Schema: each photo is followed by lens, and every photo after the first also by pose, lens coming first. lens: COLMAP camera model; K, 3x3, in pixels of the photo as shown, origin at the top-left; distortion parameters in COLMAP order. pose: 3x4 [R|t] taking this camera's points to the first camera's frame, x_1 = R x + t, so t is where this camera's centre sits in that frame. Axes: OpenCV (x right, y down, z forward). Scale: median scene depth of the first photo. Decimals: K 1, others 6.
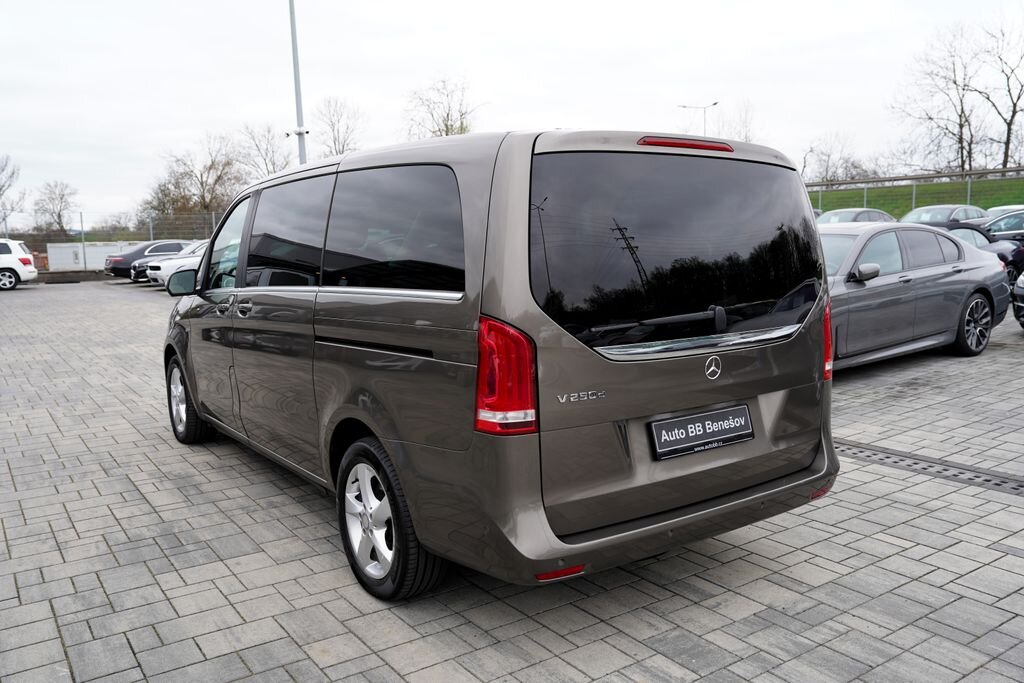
lens RADIAL K [[810.5, 0, 514.5], [0, 810.5, 339.1], [0, 0, 1]] dist [-0.044172, 0.055706]
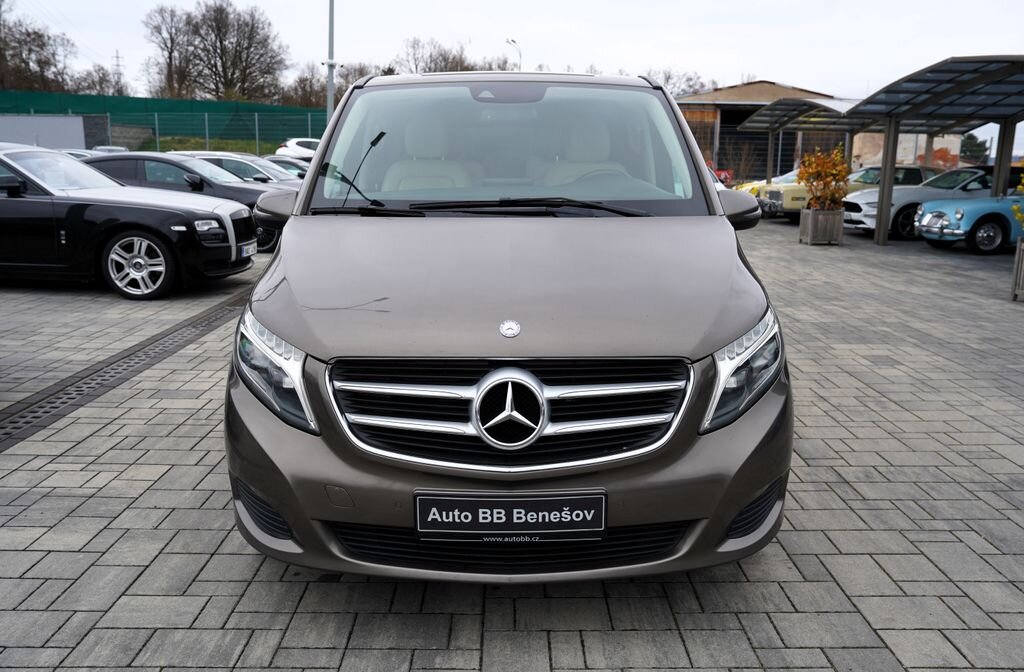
lens RADIAL K [[832.2, 0, 507.6], [0, 832.2, 329.8], [0, 0, 1]] dist [-0.054780, 0.057989]
pose [[-0.819018, -0.099713, 0.565037, -0.729232], [0.081568, 0.954547, 0.286684, -0.209364], [-0.567940, 0.280888, -0.773658, 1.857413]]
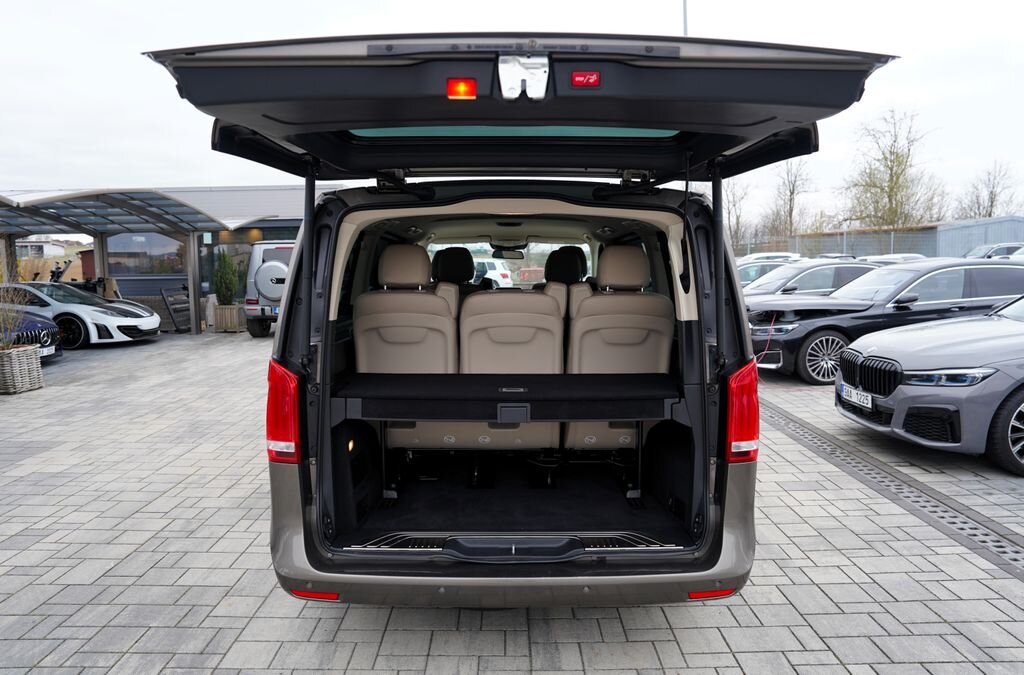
lens RADIAL K [[704.6, 0, 518.8], [0, 704.6, 344.6], [0, 0, 1]] dist [-0.089579, 0.063041]
pose [[0.828311, 0.078595, -0.554729, 0.431057], [-0.079467, 0.996583, 0.022539, -0.050240], [0.554605, 0.025413, 0.831726, 0.202436]]
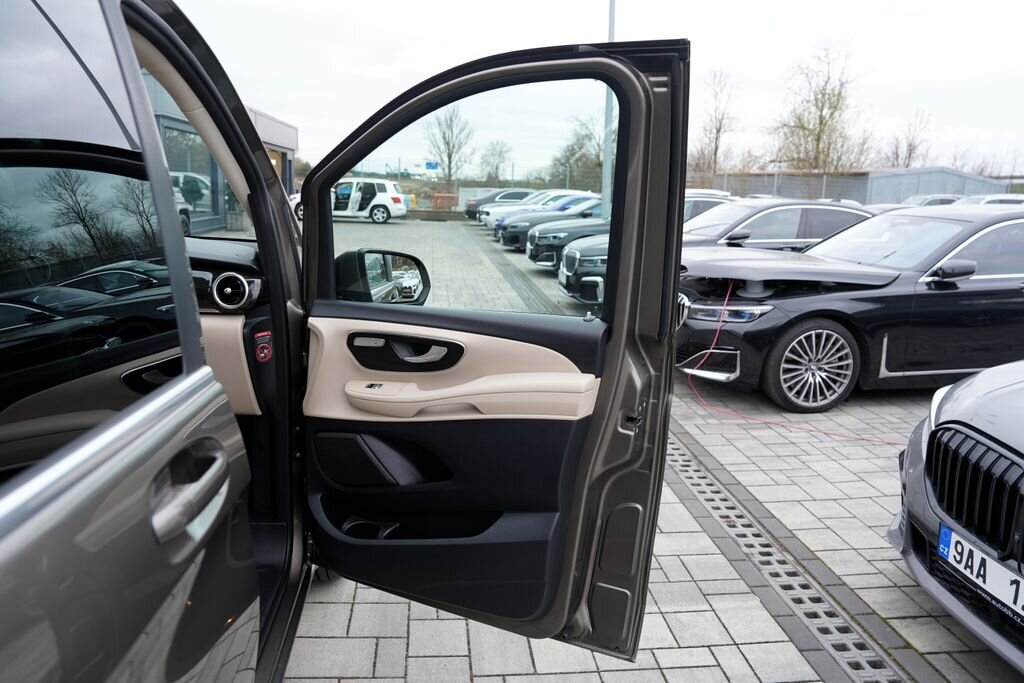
lens RADIAL K [[704.6, 0, 517.3], [0, 704.6, 338.0], [0, 0, 1]] dist [-0.089579, 0.063041]
pose [[0.880427, 0.152862, -0.448866, 0.164129], [-0.120277, 0.987648, 0.100428, -0.131003], [0.458673, -0.034431, 0.887938, 1.026927]]
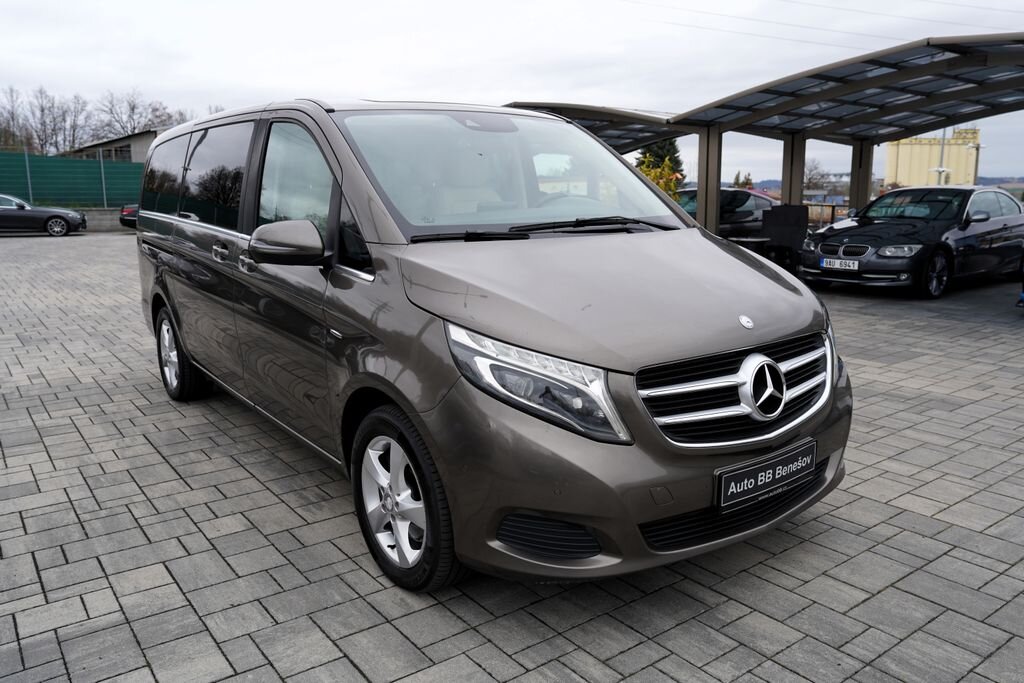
lens RADIAL K [[784.8, 0, 509.6], [0, 784.8, 337.7], [0, 0, 1]] dist [-0.053010, 0.041314]
pose [[-0.999222, 0.031364, -0.023930, -0.274051], [0.022490, 0.951227, 0.307670, -0.233011], [0.032412, 0.306892, -0.951192, 2.001683]]
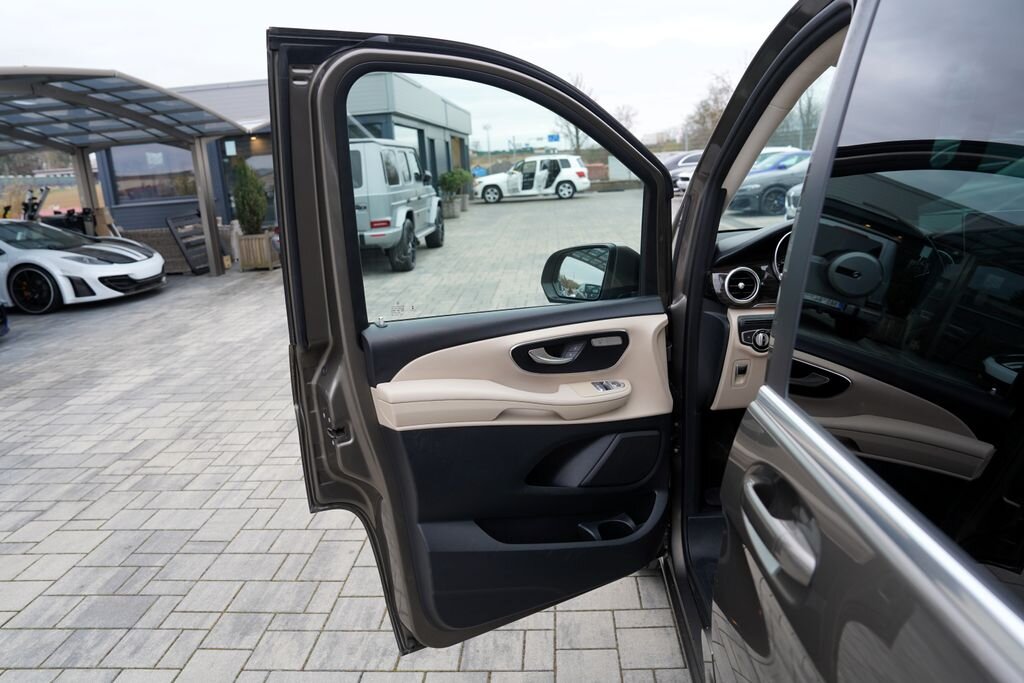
lens RADIAL K [[704.6, 0, 516.6], [0, 704.6, 338.1], [0, 0, 1]] dist [-0.089579, 0.063041]
pose [[0.787985, 0.121351, -0.603618, -0.254426], [-0.032382, 0.987196, 0.156193, -0.105818], [0.614843, -0.103531, 0.781824, 0.754147]]
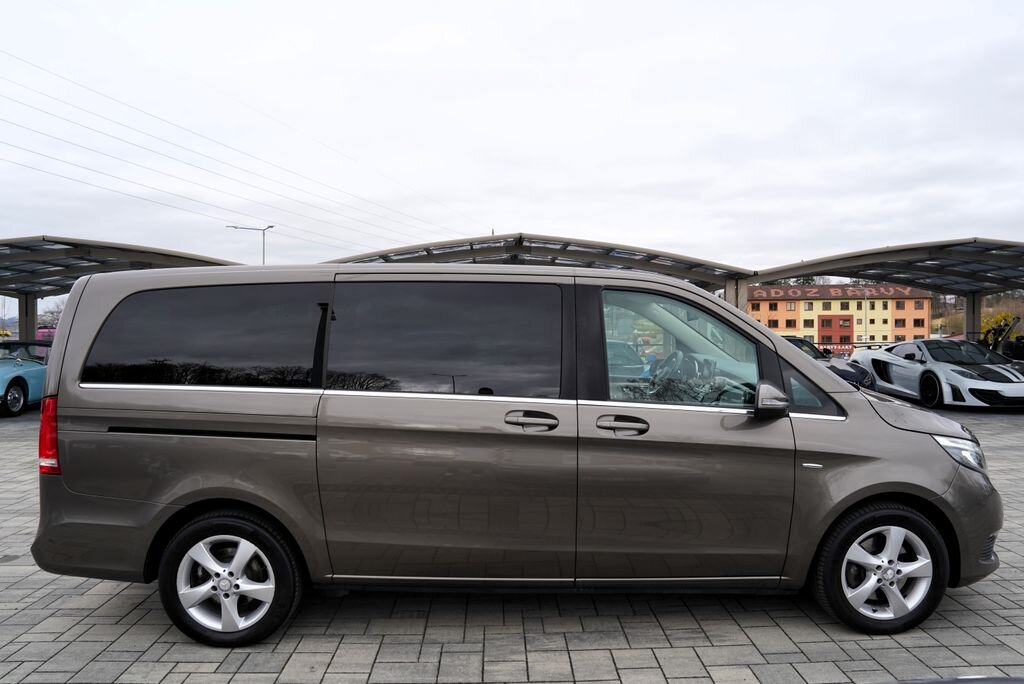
lens RADIAL K [[729.9, 0, 518.2], [0, 729.9, 319.9], [0, 0, 1]] dist [-0.085924, 0.050795]
pose [[-0.544298, 0.013185, -0.838788, 0.634692], [-0.091054, 0.993041, 0.074696, -0.219864], [0.833936, 0.117032, -0.539310, 1.526144]]
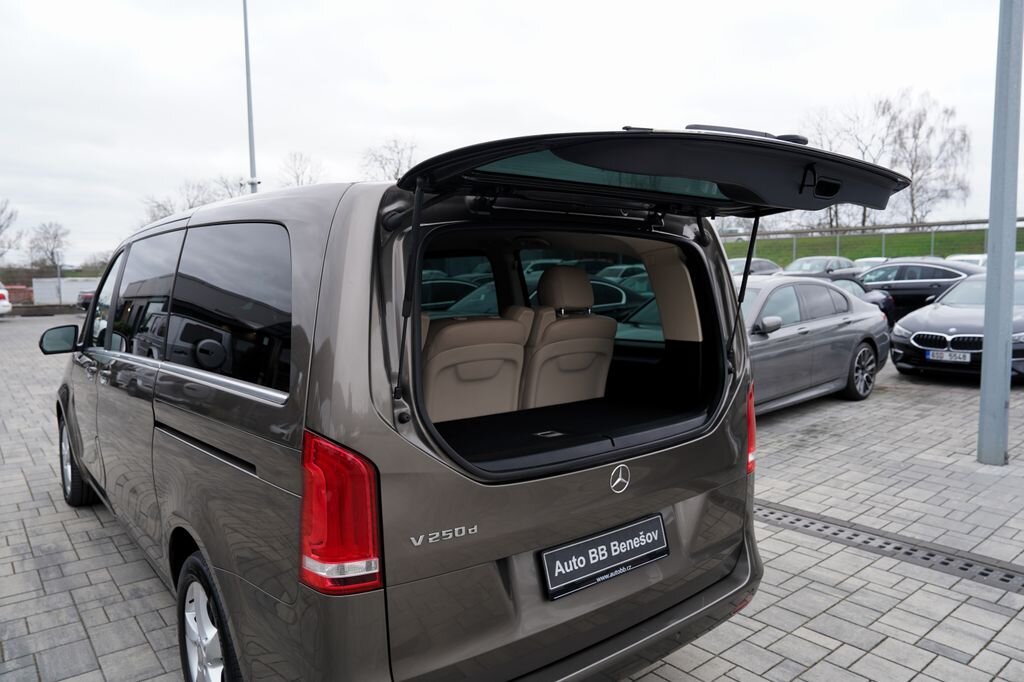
lens RADIAL K [[704.6, 0, 510.6], [0, 704.6, 337.2], [0, 0, 1]] dist [-0.089579, 0.063041]
pose [[0.997182, 0.006616, 0.074727, 0.052264], [-0.003691, 0.999224, -0.039211, -0.048198], [-0.074928, 0.038825, 0.996433, 0.191280]]
